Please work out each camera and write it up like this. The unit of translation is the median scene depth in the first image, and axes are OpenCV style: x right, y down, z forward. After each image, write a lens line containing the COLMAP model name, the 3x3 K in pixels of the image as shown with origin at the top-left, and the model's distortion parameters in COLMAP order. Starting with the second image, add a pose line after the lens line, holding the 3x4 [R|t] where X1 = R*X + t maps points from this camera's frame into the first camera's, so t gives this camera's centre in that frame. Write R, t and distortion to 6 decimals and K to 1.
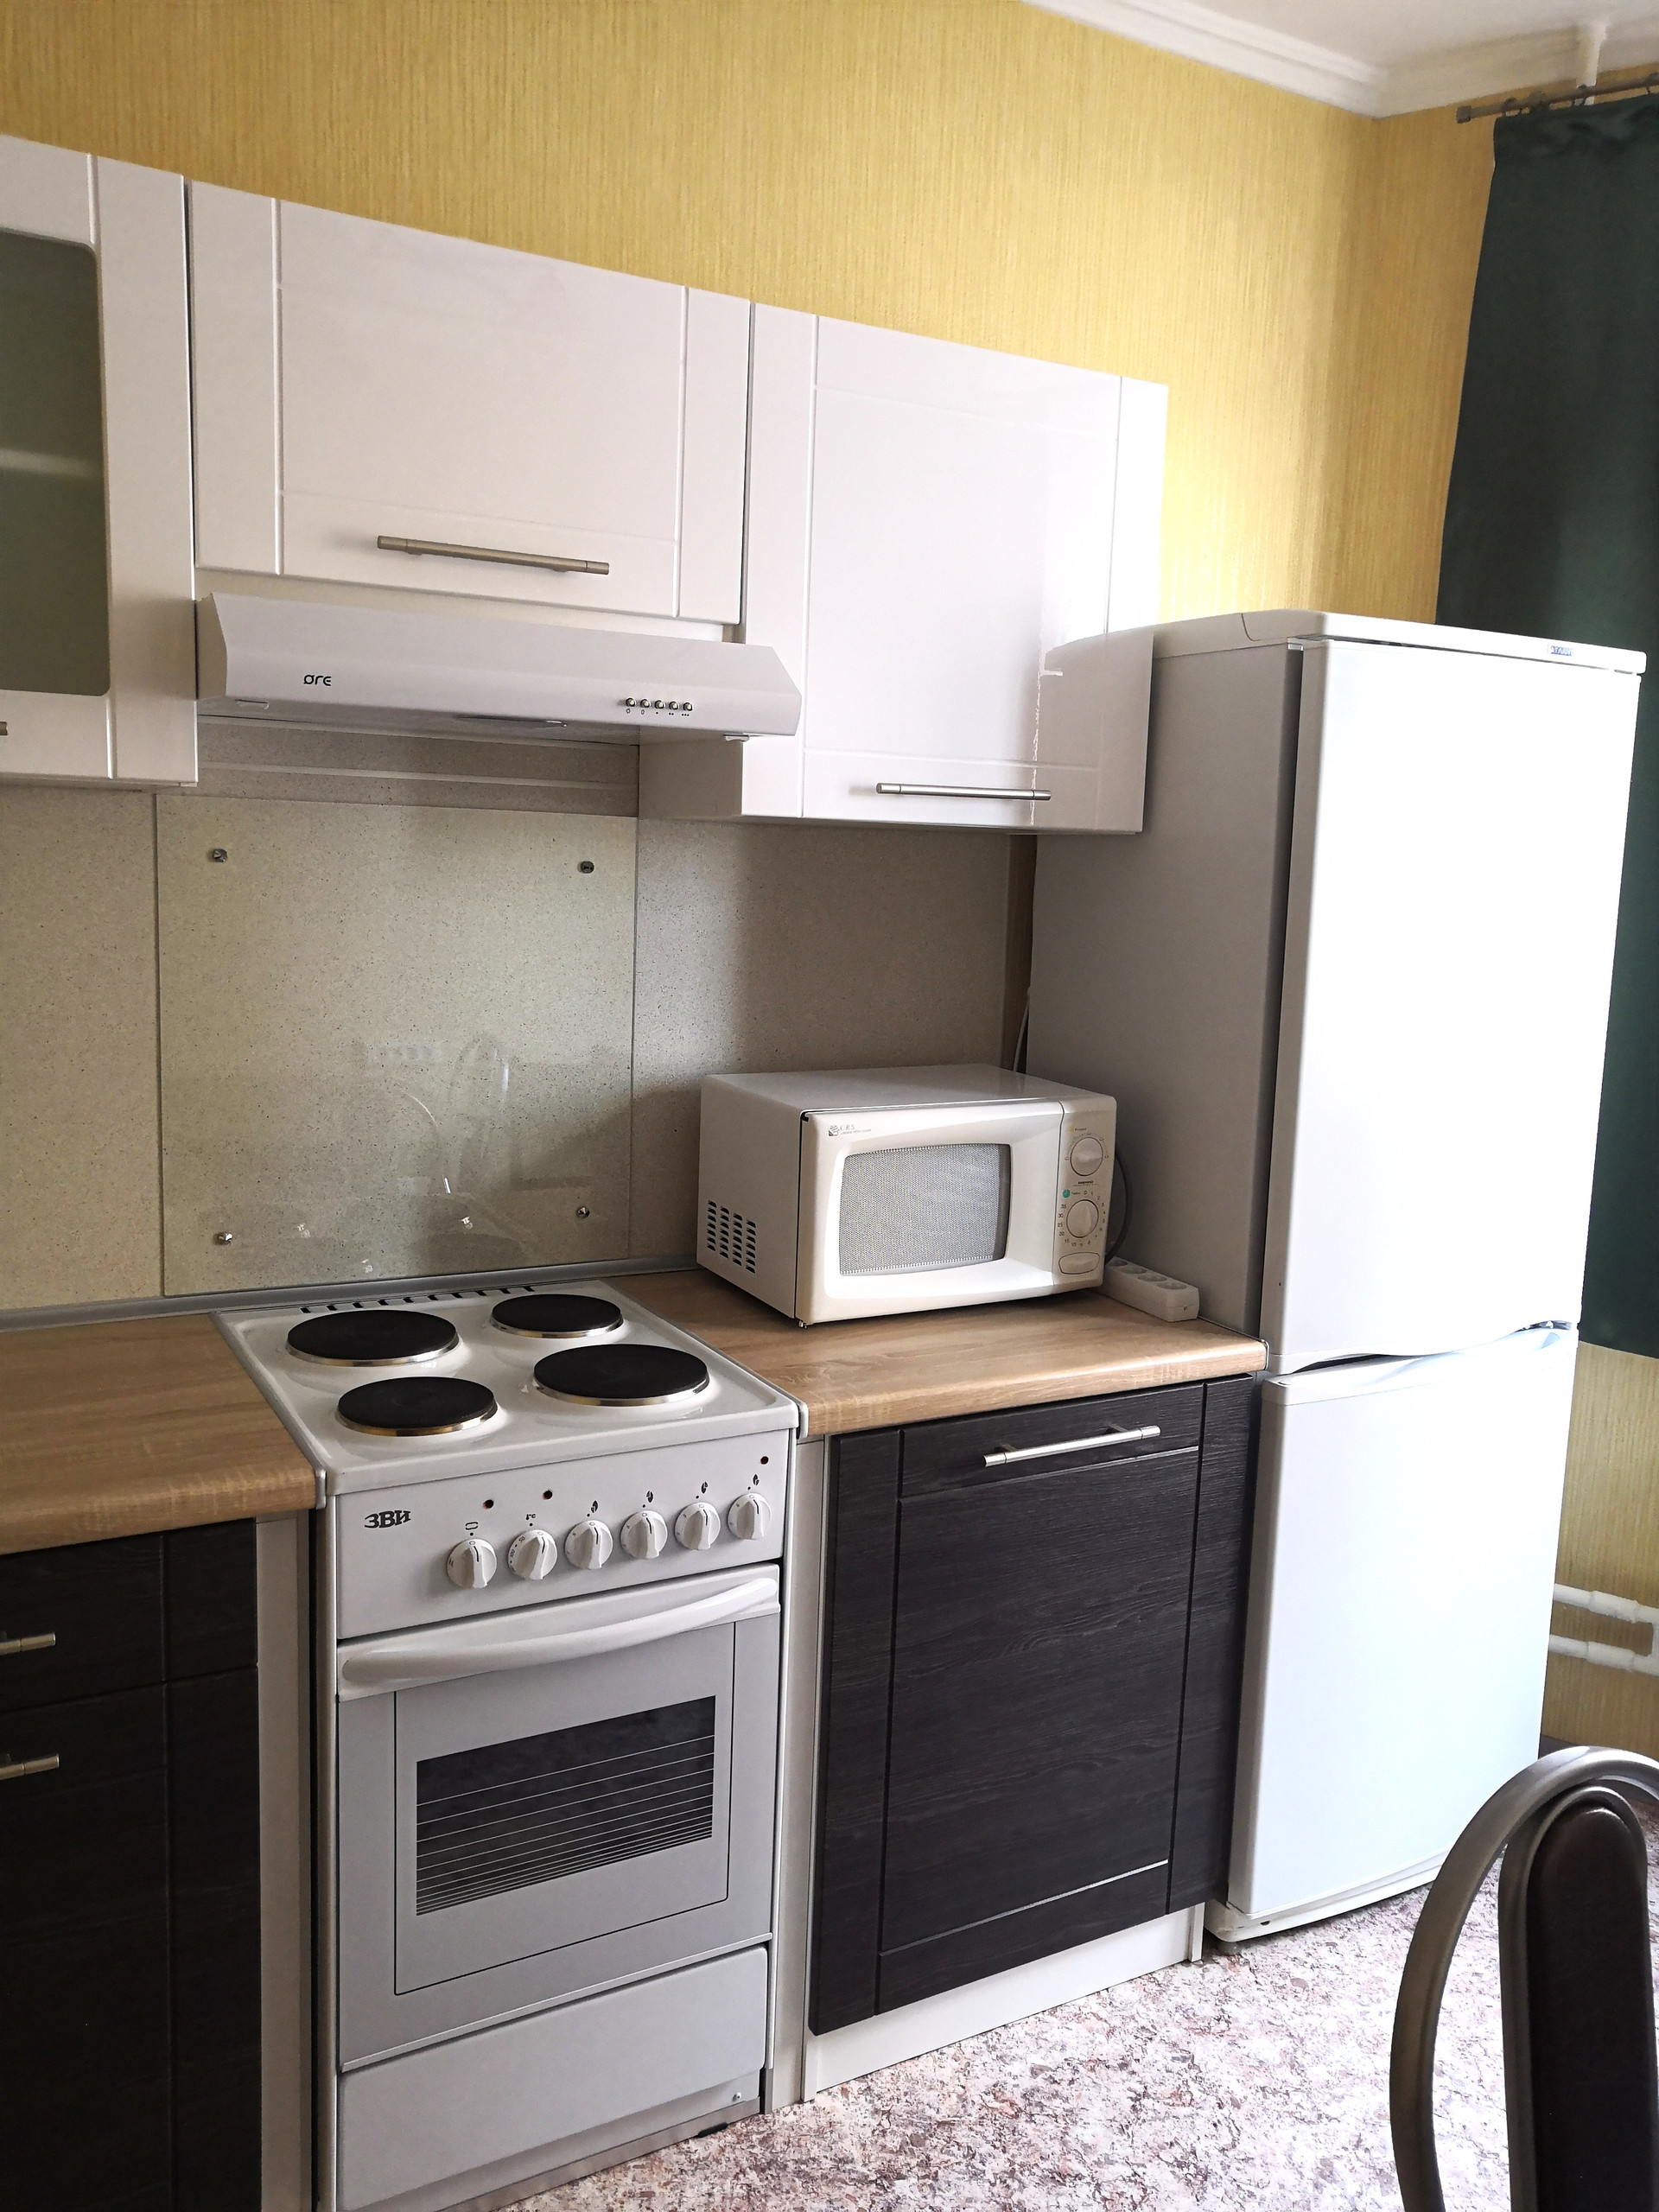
lens RADIAL K [[1703.4, 0, 814.0], [0, 1703.4, 1106.4], [0, 0, 1]] dist [-0.013776, 0.042299]
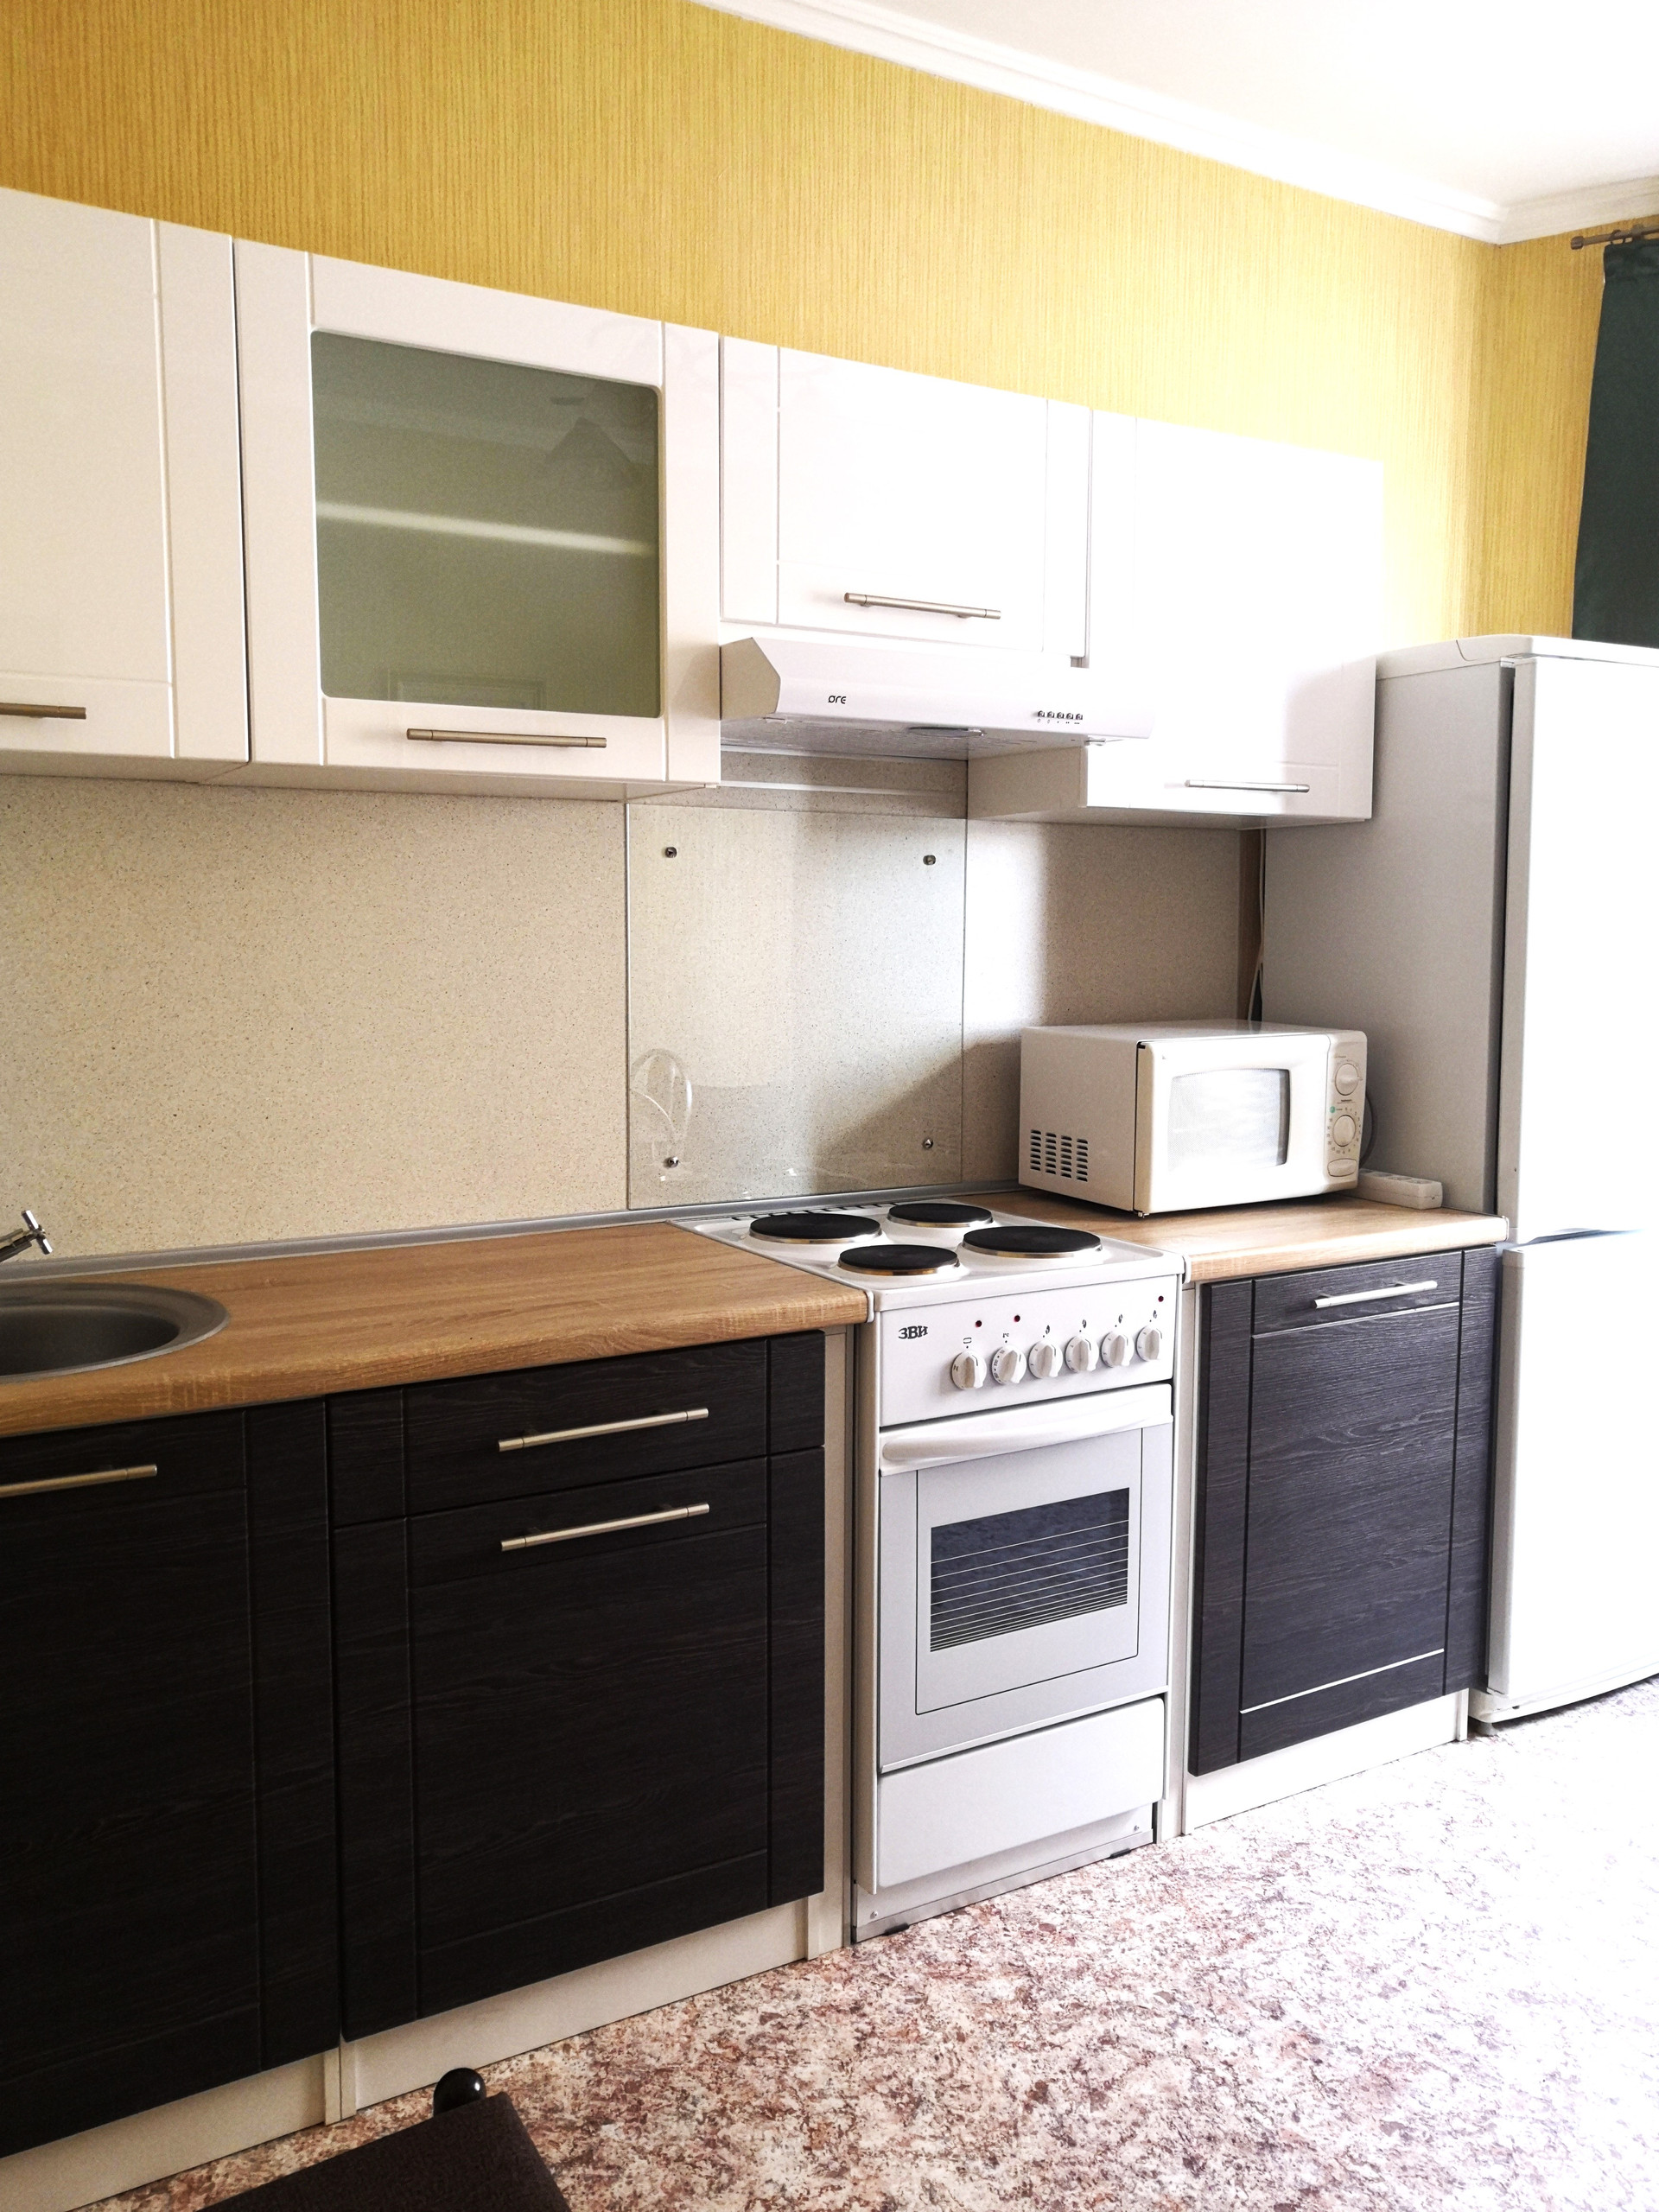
lens RADIAL K [[1708.9, 0, 816.7], [0, 1708.9, 1108.9], [0, 0, 1]] dist [-0.020702, 0.046310]
pose [[0.999139, -0.035540, 0.021403, -0.277194], [0.036410, 0.998466, -0.041724, 0.098201], [-0.019888, 0.042467, 0.998900, -0.251706]]
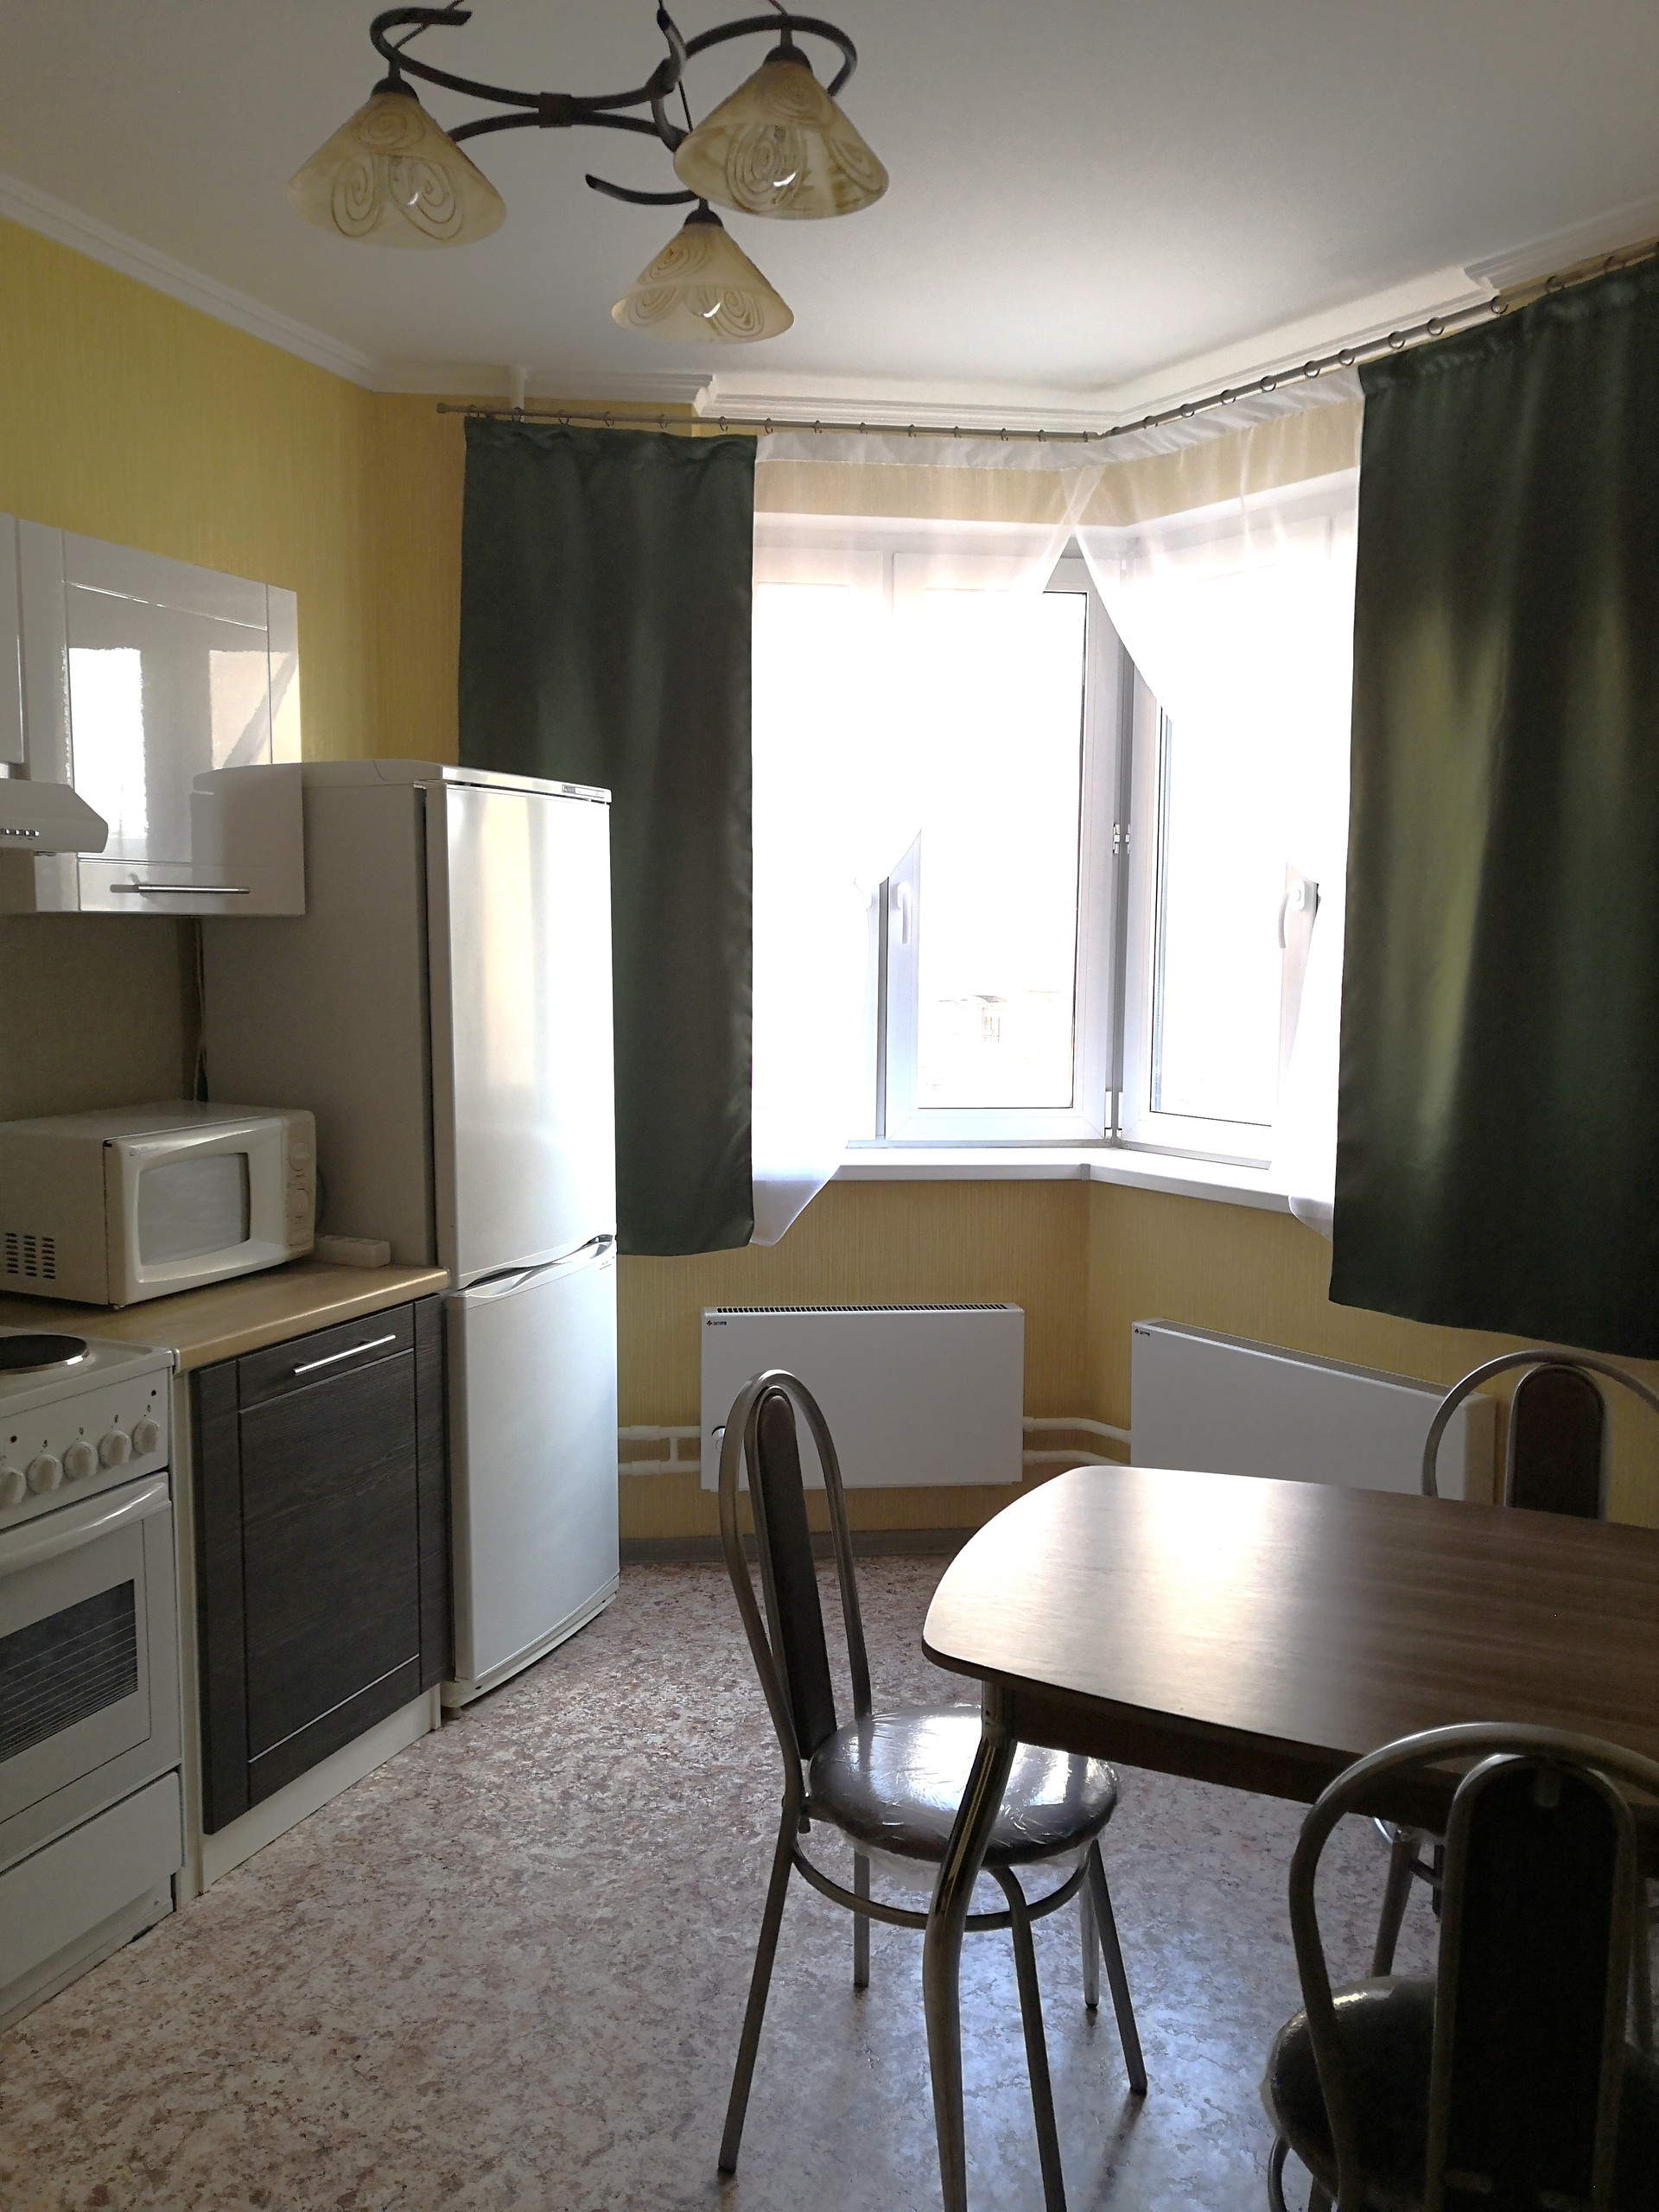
lens RADIAL K [[1691.2, 0, 781.8], [0, 1691.2, 1110.9], [0, 0, 1]] dist [-0.008321, 0.048584]
pose [[0.798279, -0.094164, 0.594882, -0.362529], [0.112523, 0.993629, 0.006285, 0.031453], [-0.591684, 0.061921, 0.803789, -0.335186]]
